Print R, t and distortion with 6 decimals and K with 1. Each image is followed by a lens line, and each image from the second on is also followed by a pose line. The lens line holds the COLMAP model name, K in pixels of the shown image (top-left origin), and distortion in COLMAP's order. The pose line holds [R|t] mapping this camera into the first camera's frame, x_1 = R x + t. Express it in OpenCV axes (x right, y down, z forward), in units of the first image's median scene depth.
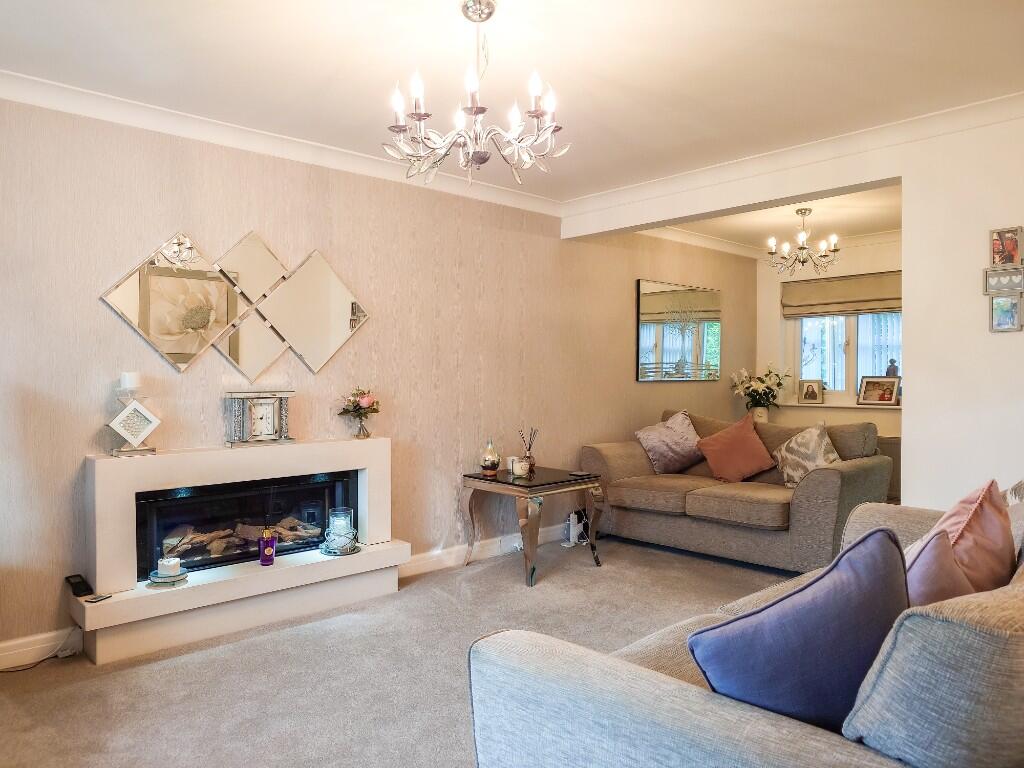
lens RADIAL K [[737.1, 0, 513.8], [0, 737.1, 382.4], [0, 0, 1]] dist [0.008501, 0.001103]
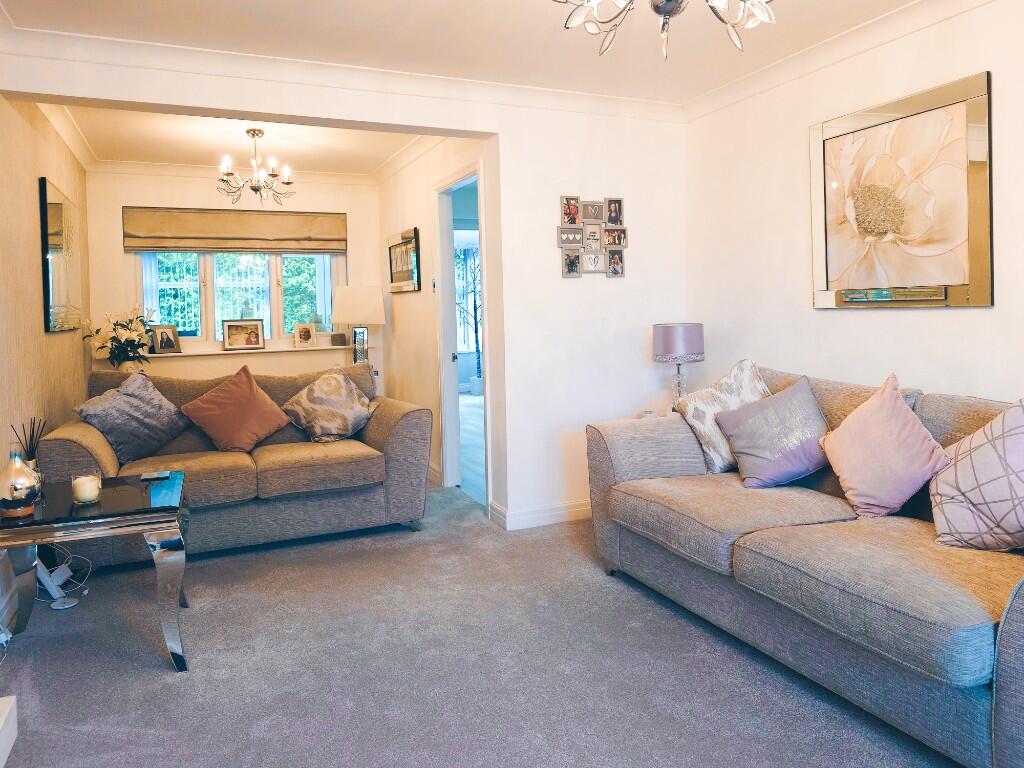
lens RADIAL K [[737.1, 0, 535.4], [0, 737.1, 347.4], [0, 0, 1]] dist [0.008501, 0.001103]
pose [[0.316635, -0.059457, 0.946682, -0.368353], [0.033753, 0.998108, 0.051398, -0.010485], [-0.947947, 0.015679, 0.318043, 0.429163]]
